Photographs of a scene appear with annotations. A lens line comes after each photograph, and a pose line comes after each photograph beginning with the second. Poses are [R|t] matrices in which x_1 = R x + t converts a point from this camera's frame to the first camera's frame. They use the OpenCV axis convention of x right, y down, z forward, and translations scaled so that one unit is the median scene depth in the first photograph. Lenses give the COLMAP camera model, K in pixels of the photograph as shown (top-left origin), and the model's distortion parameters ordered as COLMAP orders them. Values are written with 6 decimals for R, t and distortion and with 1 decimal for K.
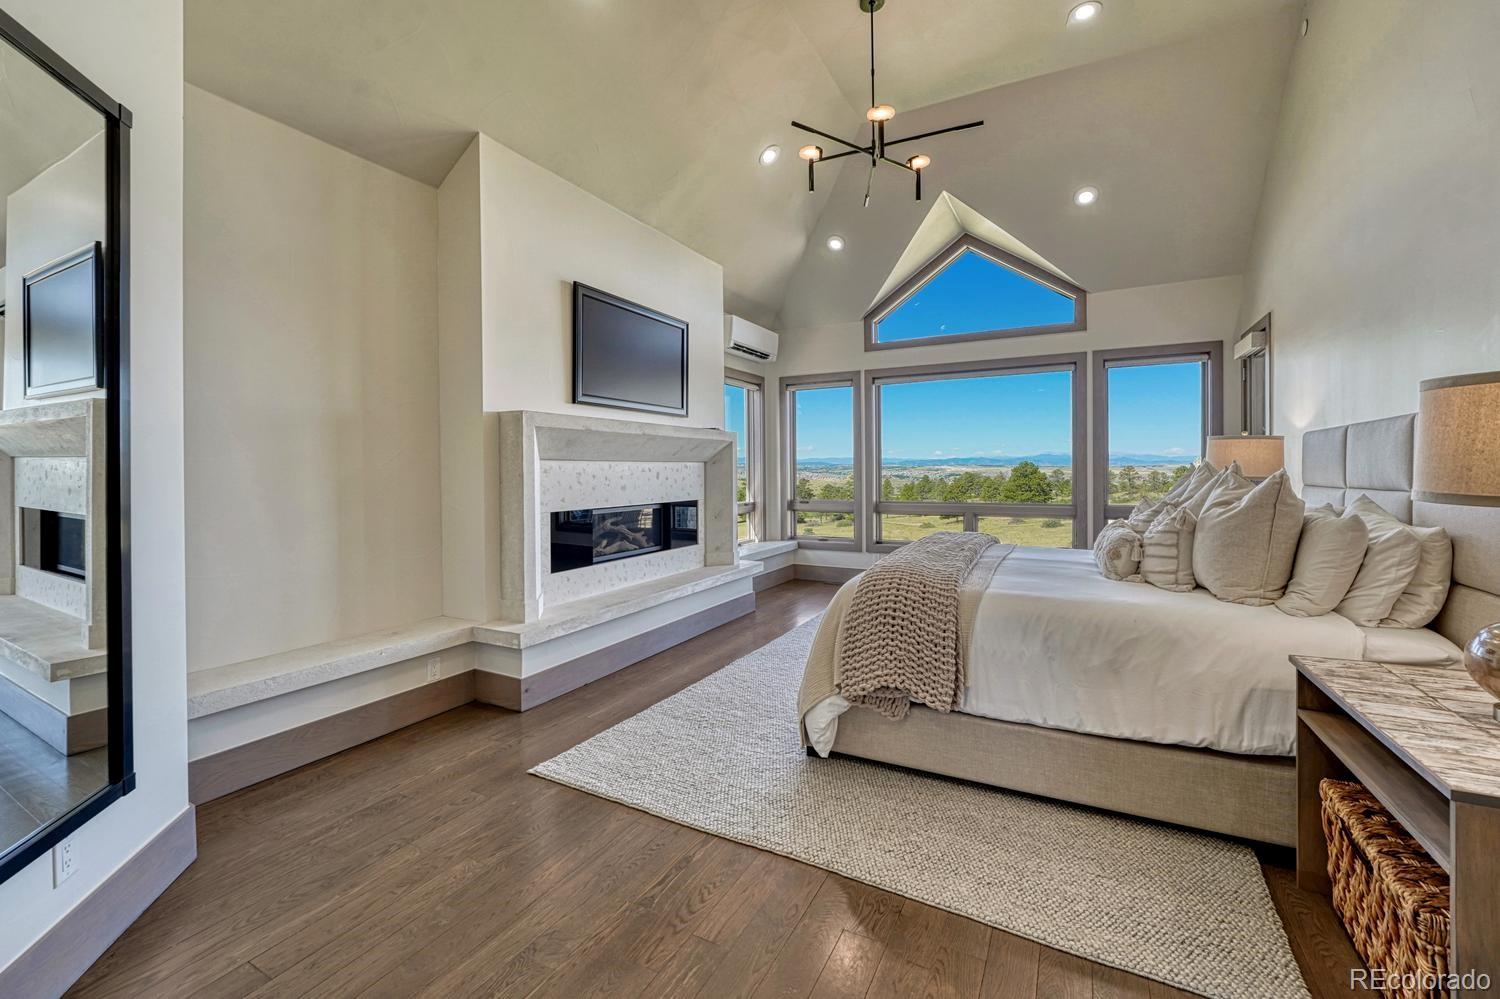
lens RADIAL K [[613.6, 0, 752.8], [0, 613.6, 512.1], [0, 0, 1]] dist [-0.009578, -0.000187]
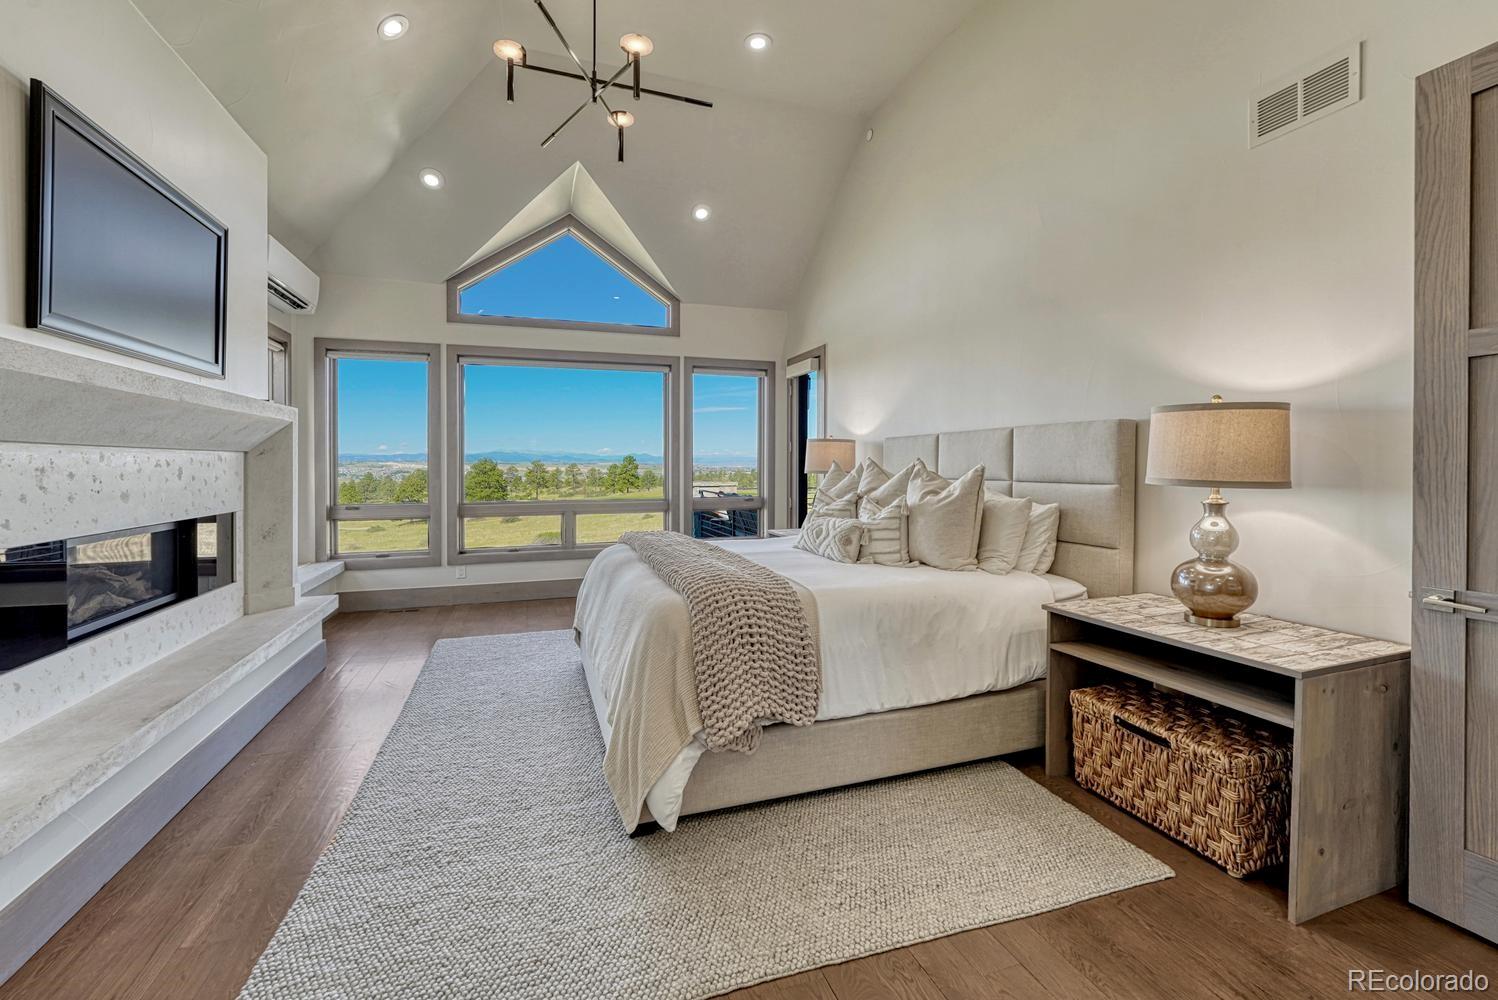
lens RADIAL K [[620.8, 0, 743.5], [0, 620.8, 495.8], [0, 0, 1]] dist [-0.008352, -0.000538]
pose [[0.692337, -0.031101, 0.720903, -0.253531], [0.047162, 0.998885, -0.002199, -0.014154], [-0.720031, 0.035522, 0.693032, 0.249646]]
